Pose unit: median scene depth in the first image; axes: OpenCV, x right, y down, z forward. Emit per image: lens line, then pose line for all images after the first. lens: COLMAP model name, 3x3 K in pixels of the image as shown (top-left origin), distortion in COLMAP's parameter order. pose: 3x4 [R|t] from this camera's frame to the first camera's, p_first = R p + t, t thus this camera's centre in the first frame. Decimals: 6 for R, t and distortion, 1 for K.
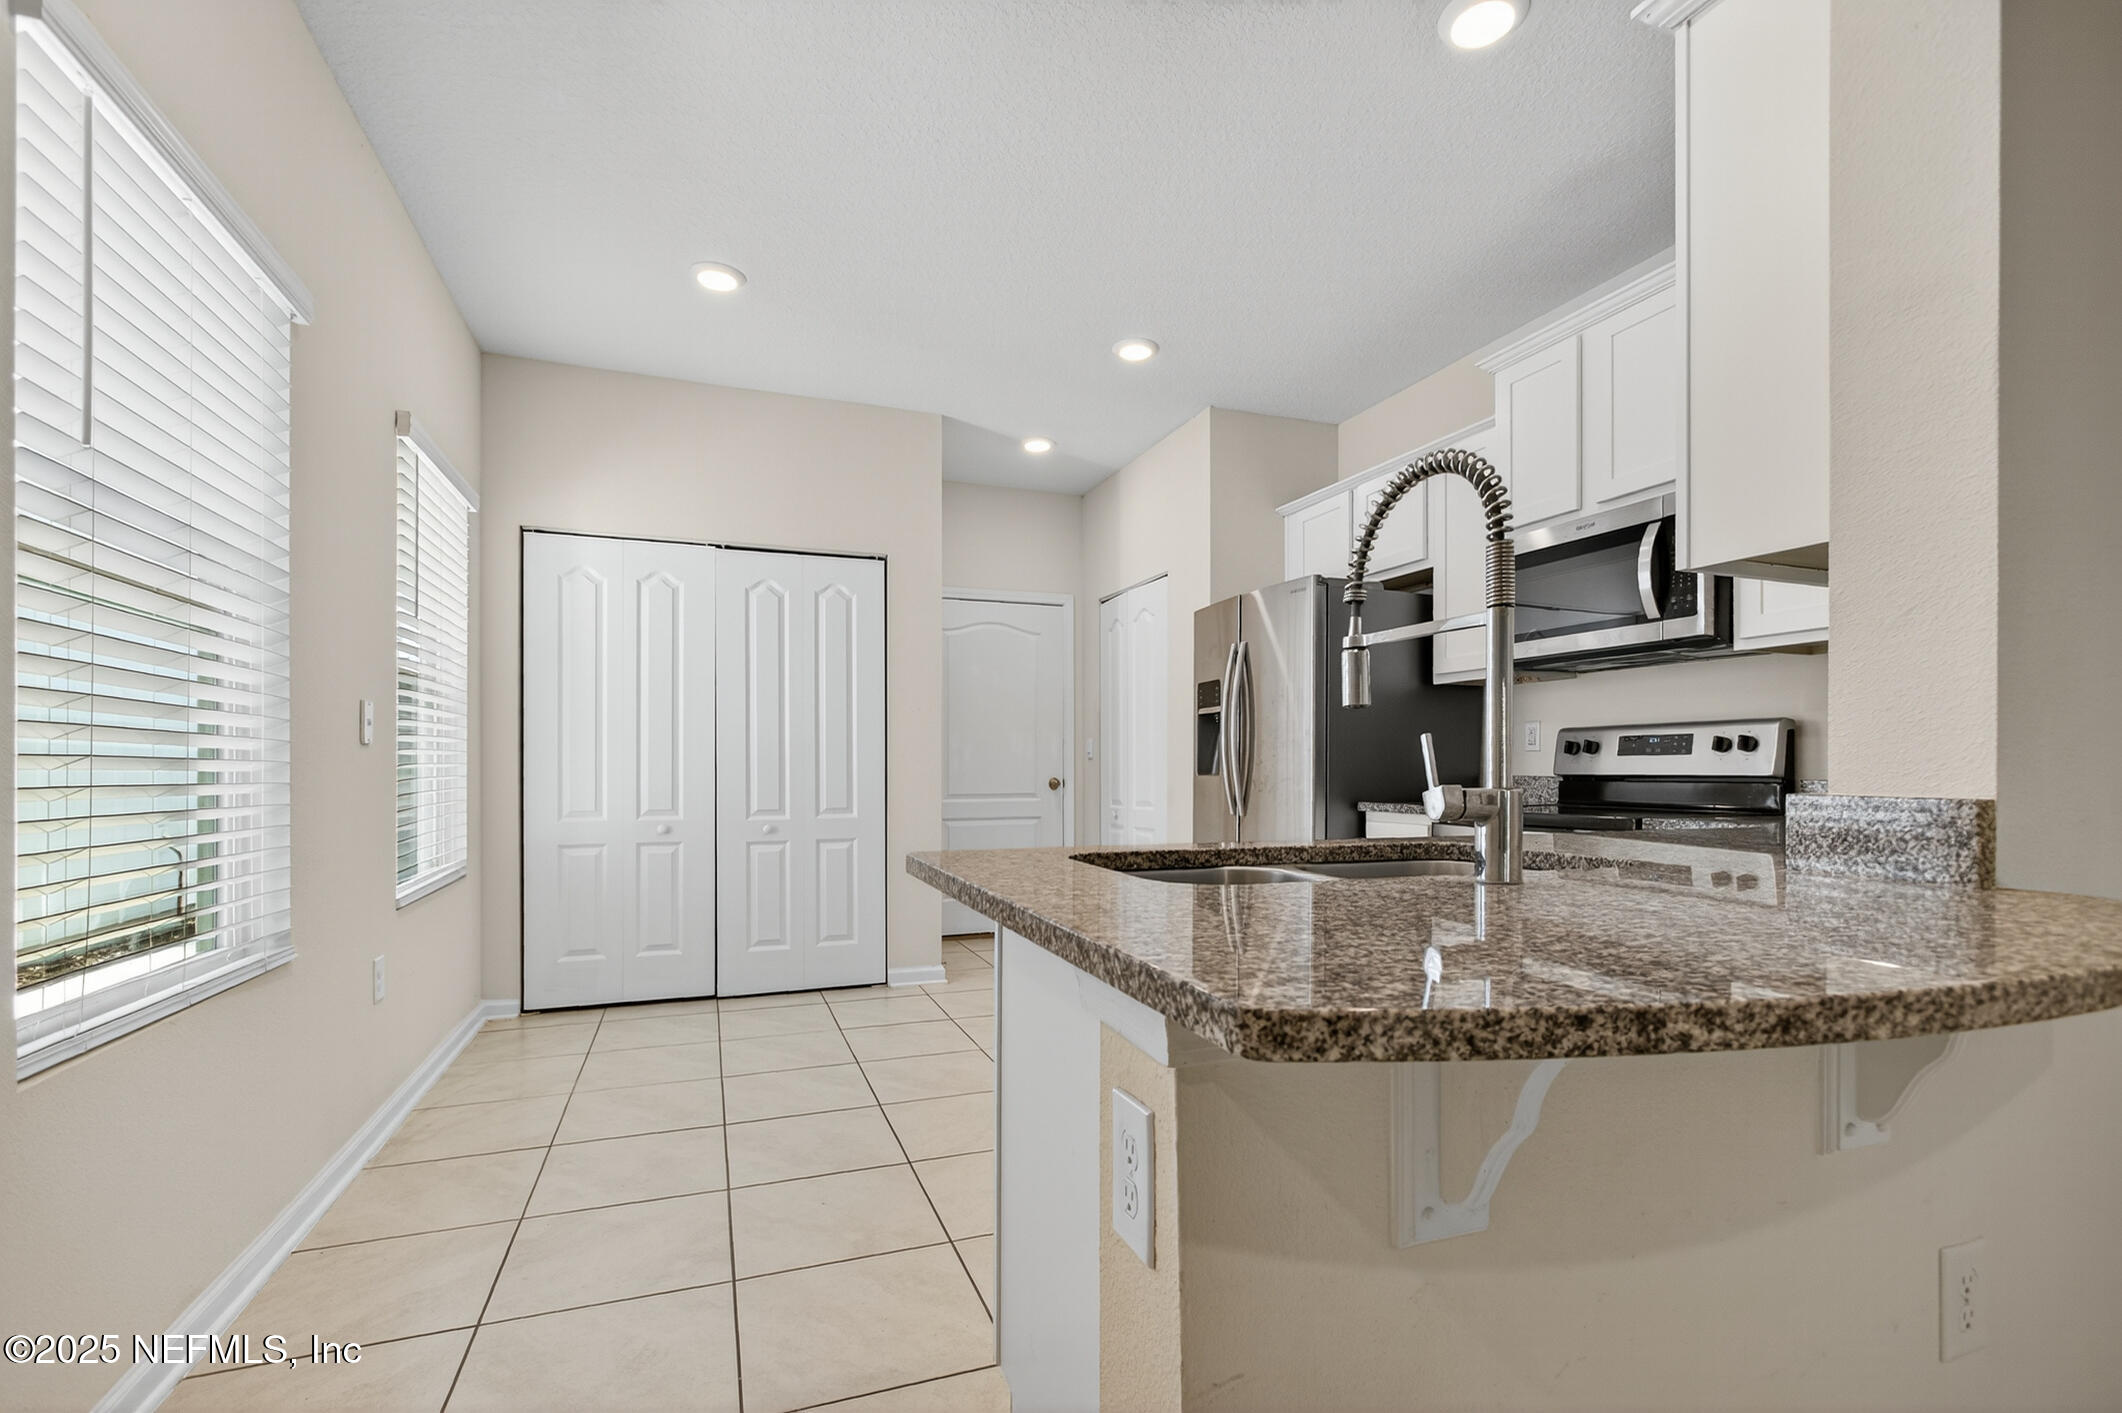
lens RADIAL K [[930.3, 0, 1054.2], [0, 930.3, 771.9], [0, 0, 1]] dist [-0.005089, 0.000845]
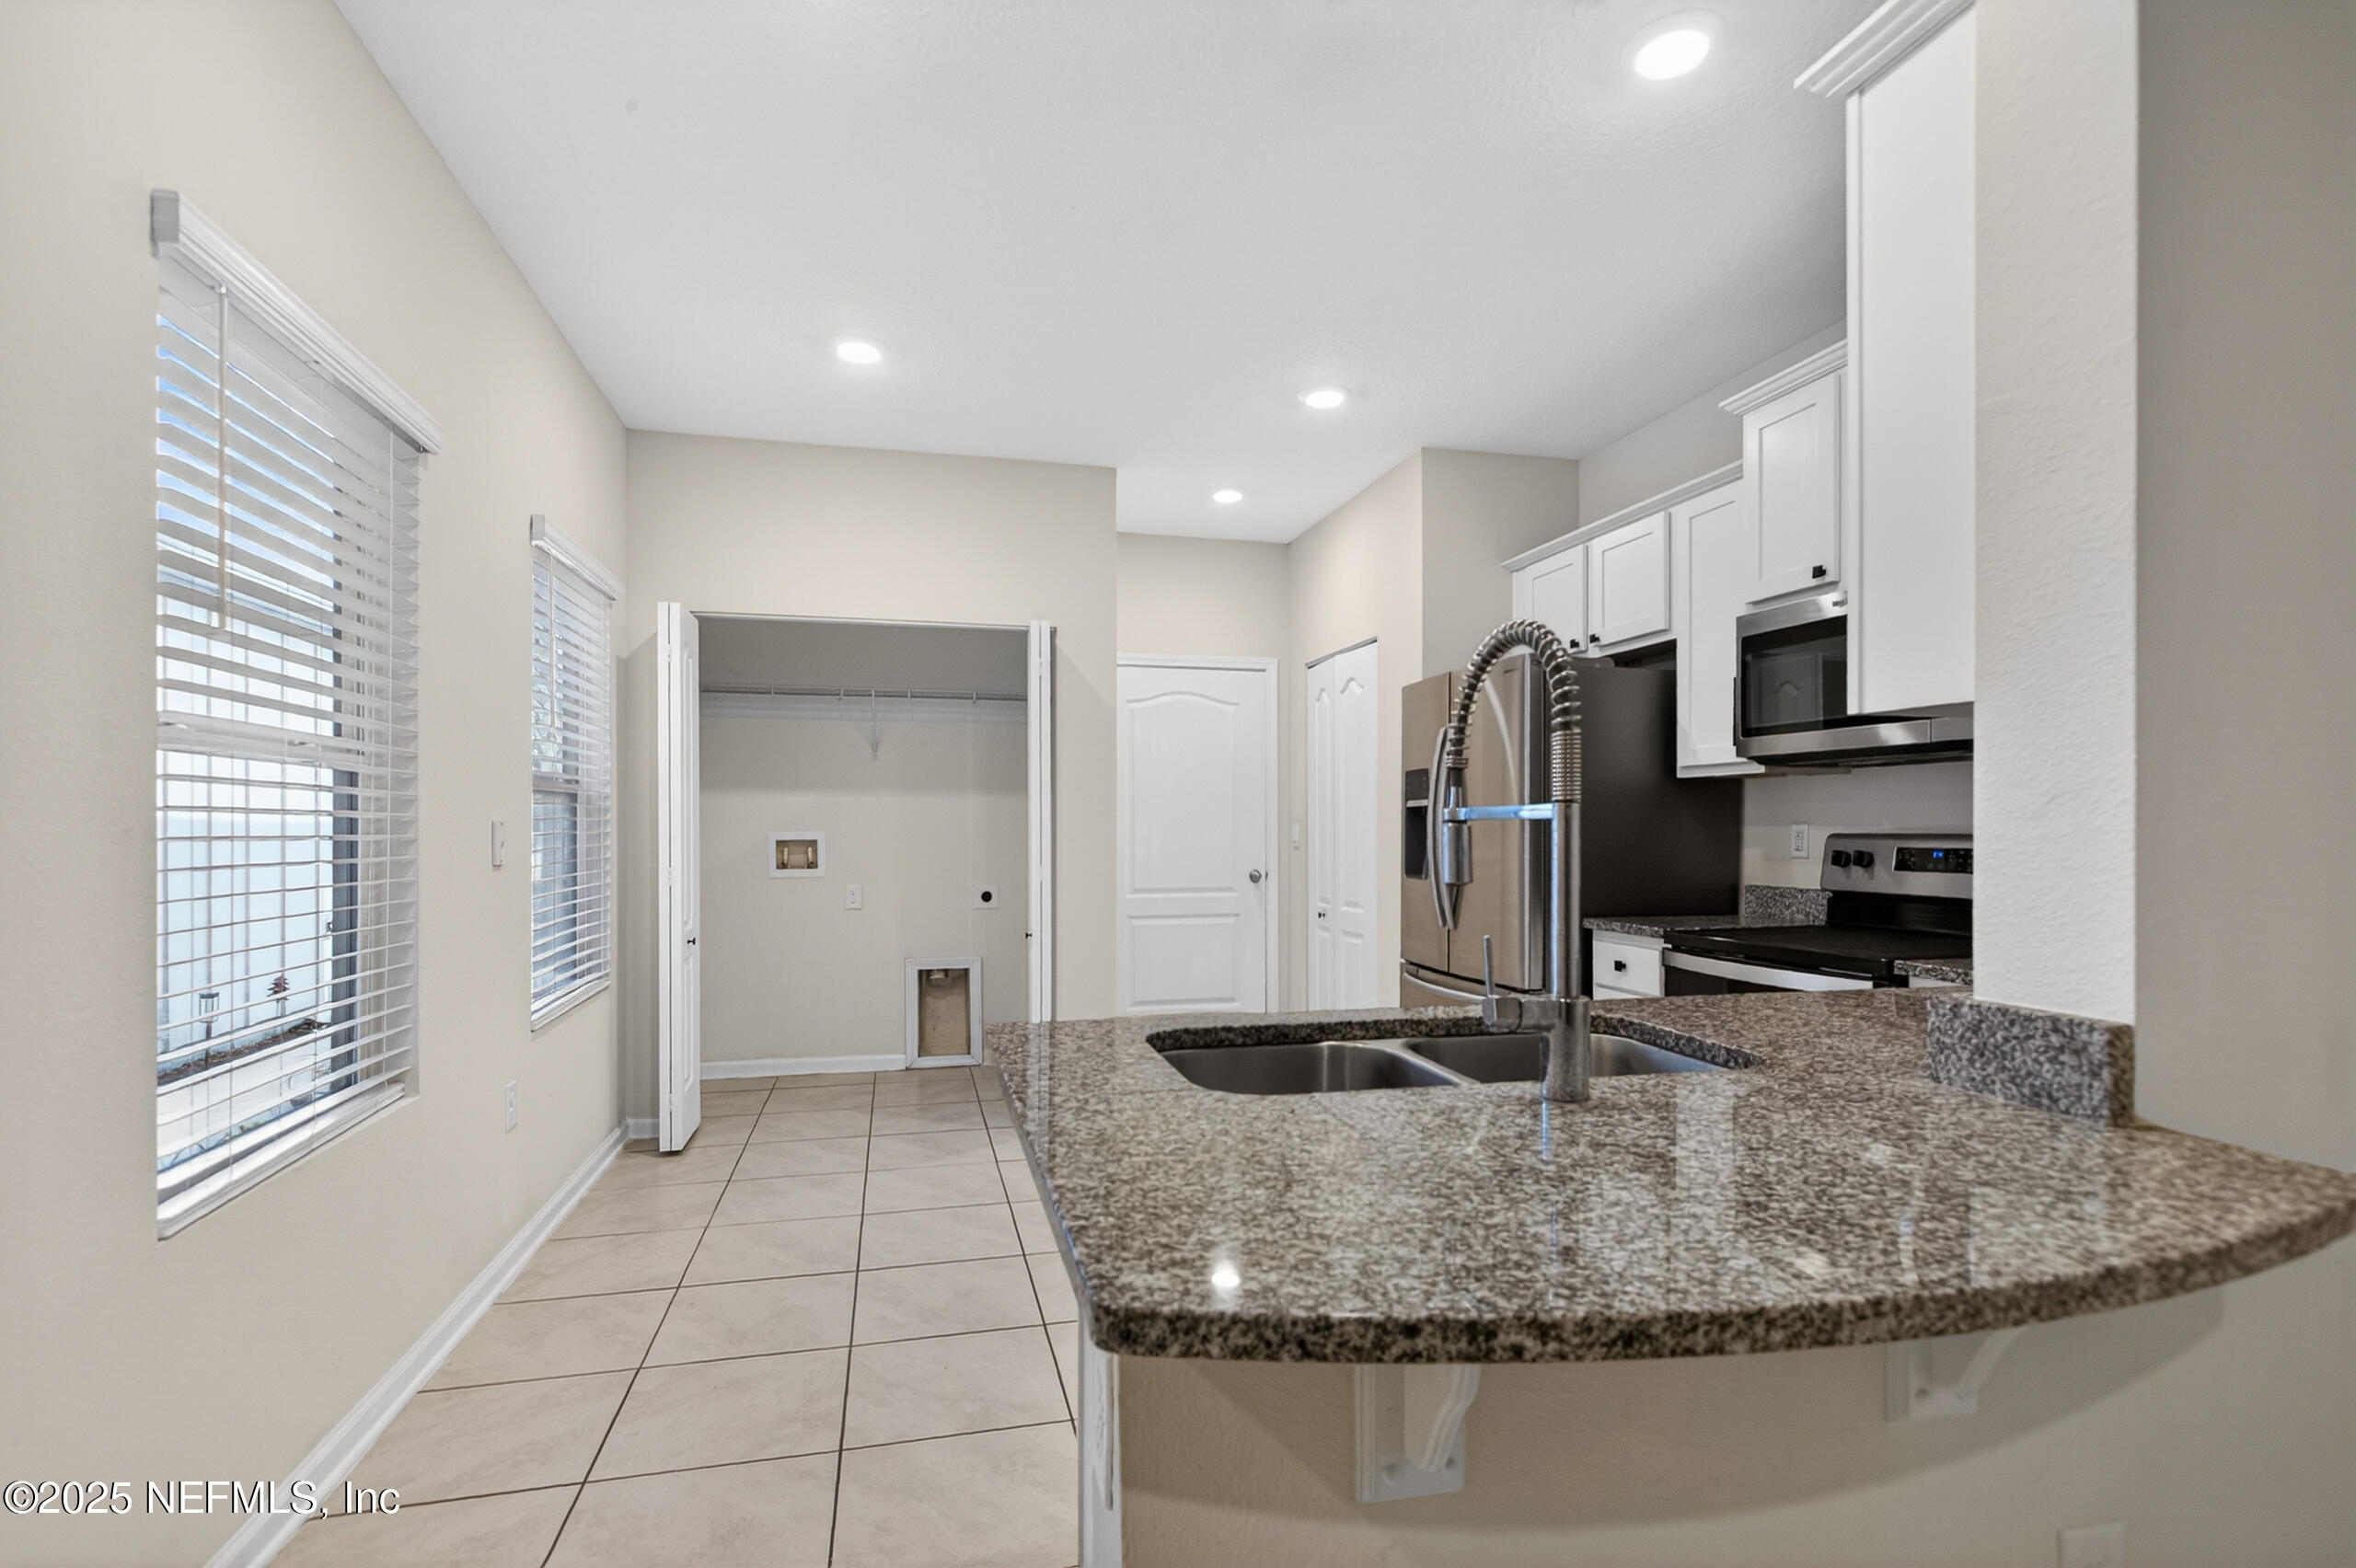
lens RADIAL K [[1097.7, 0, 1173.5], [0, 1097.7, 821.2], [0, 0, 1]] dist [0.000103, -0.000313]
pose [[0.993170, -0.002464, -0.116652, 0.377030], [0.001600, 0.999971, -0.007503, -0.262686], [0.116667, 0.007265, 0.993144, -0.250632]]
